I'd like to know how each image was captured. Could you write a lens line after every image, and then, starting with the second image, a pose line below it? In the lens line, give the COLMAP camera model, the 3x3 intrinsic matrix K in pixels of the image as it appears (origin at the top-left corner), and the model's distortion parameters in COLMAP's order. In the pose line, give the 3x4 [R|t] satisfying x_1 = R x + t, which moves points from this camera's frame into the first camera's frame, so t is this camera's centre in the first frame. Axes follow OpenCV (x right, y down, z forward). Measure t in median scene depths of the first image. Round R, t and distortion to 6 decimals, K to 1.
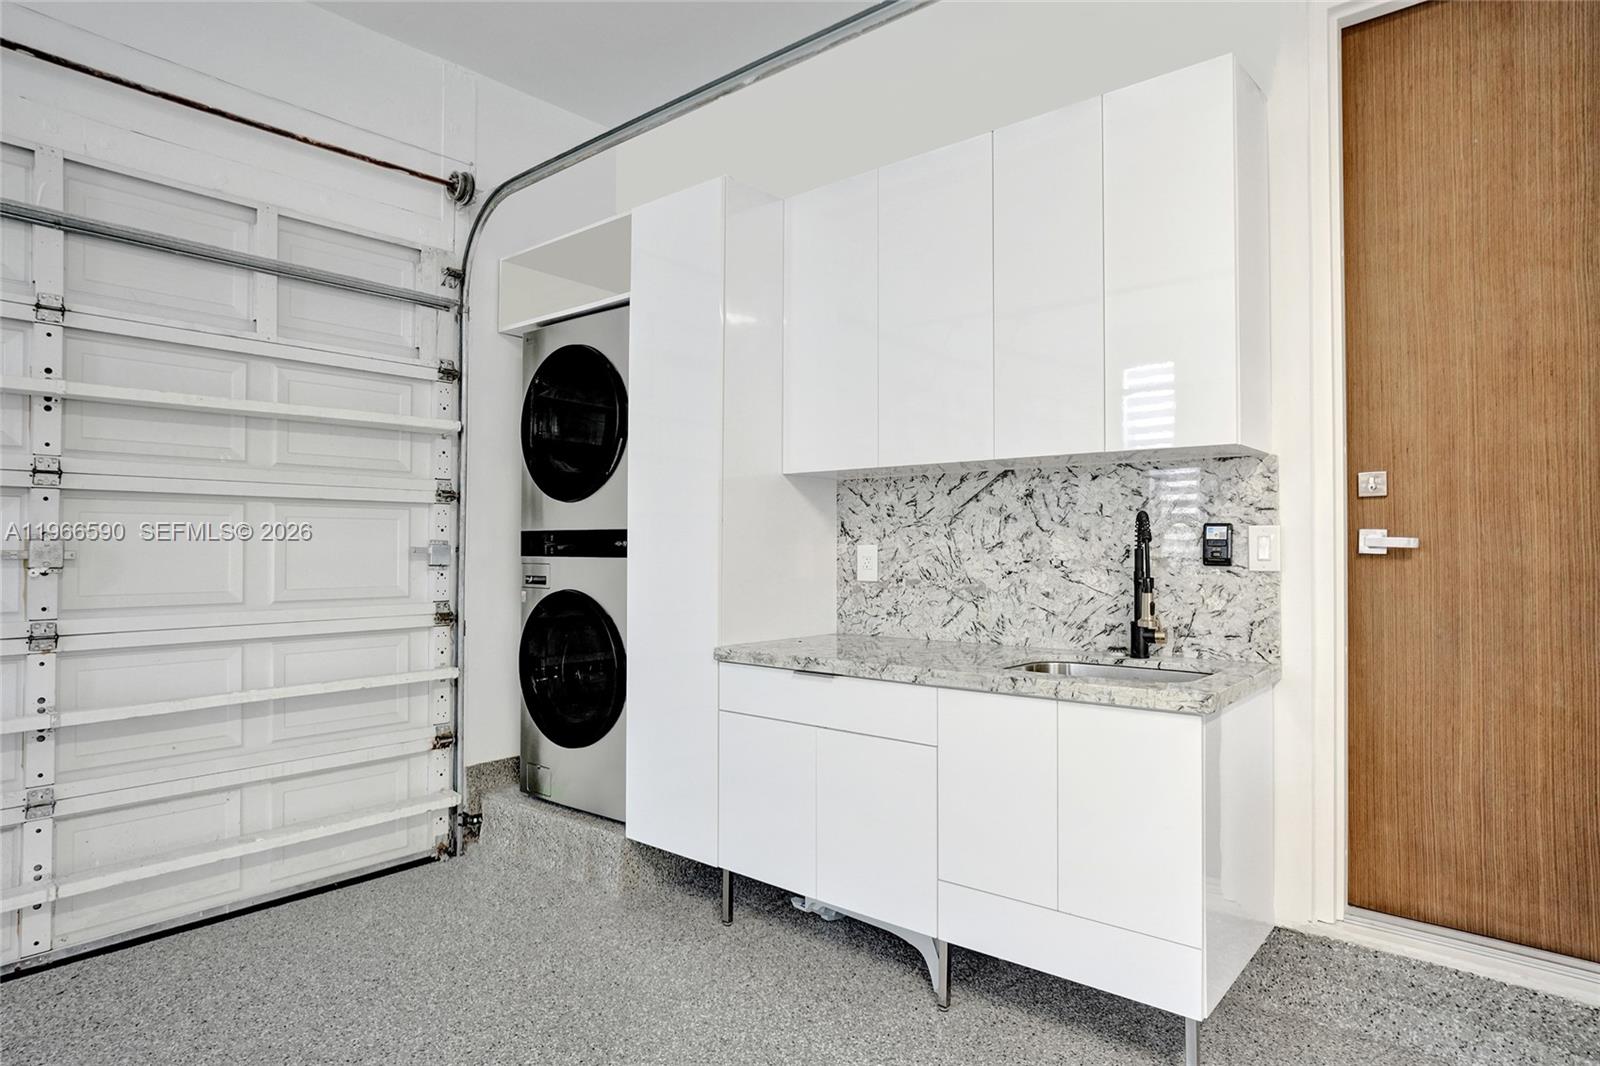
lens RADIAL K [[910.7, 0, 800.0], [0, 910.7, 533.0], [0, 0, 1]] dist [-0.014276, 0.000207]
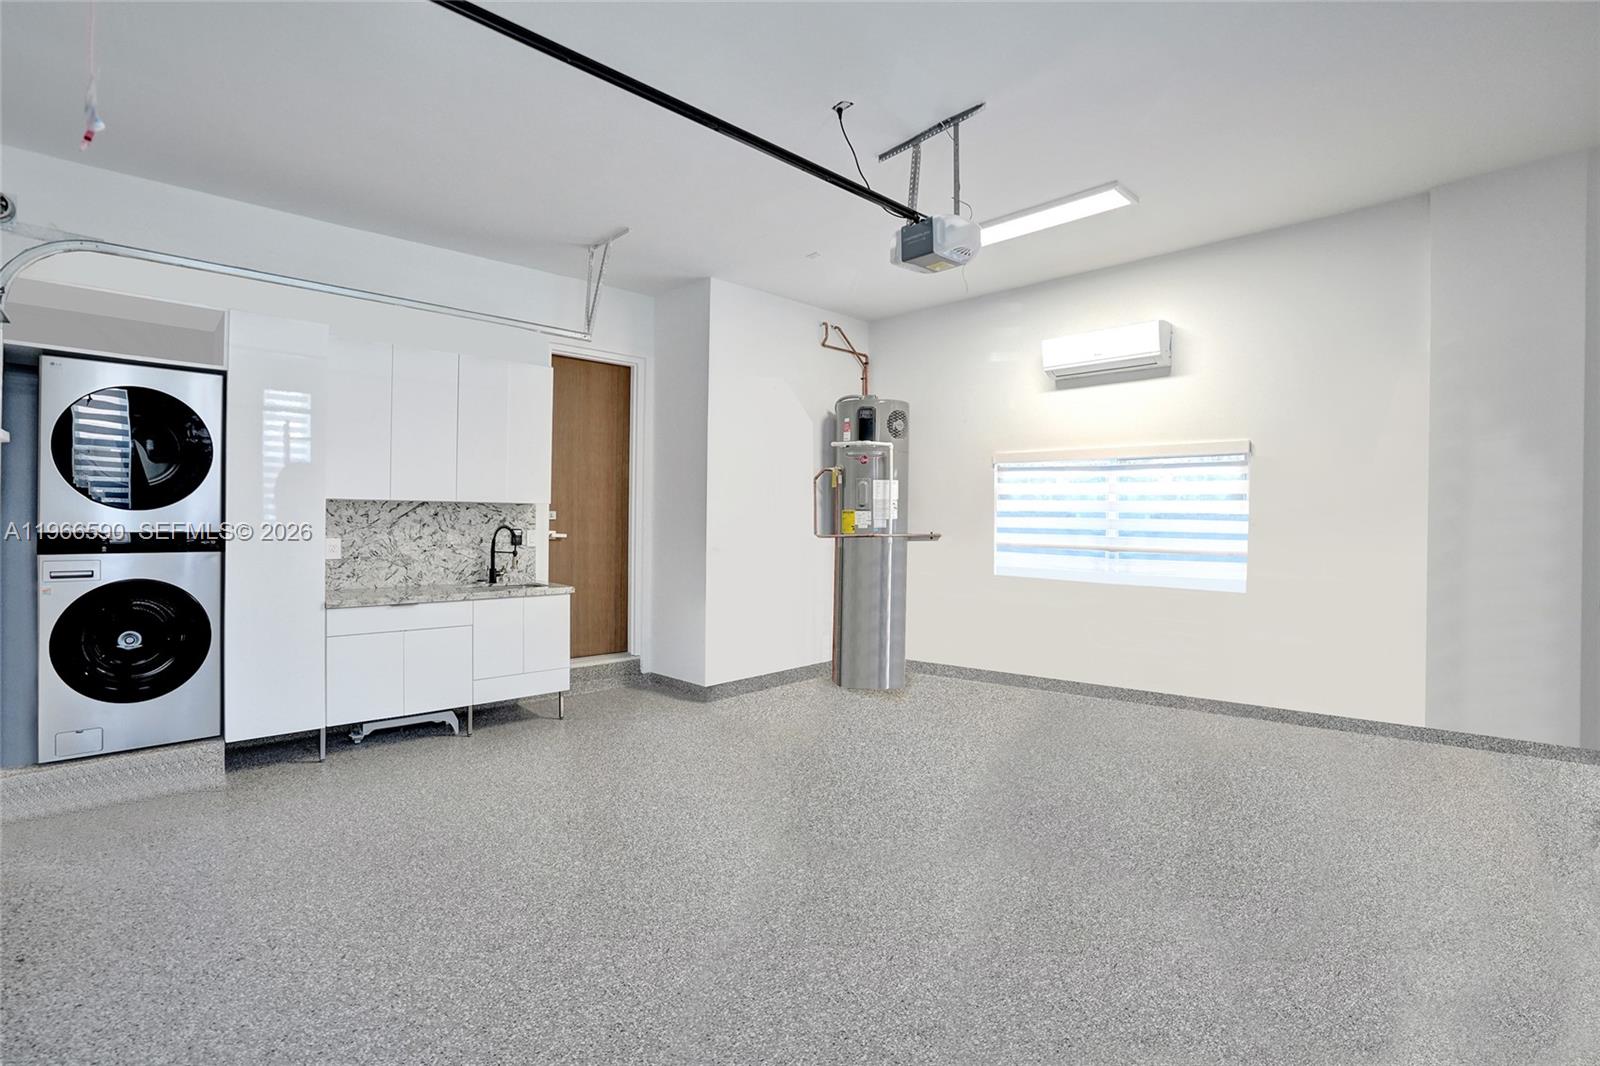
lens RADIAL K [[762.4, 0, 764.3], [0, 762.4, 527.5], [0, 0, 1]] dist [0.000067, 0.000032]
pose [[0.136366, -0.011654, 0.990590, -1.390985], [-0.028415, 0.999473, 0.015670, -0.059653], [-0.990251, -0.030284, 0.135963, -0.014407]]
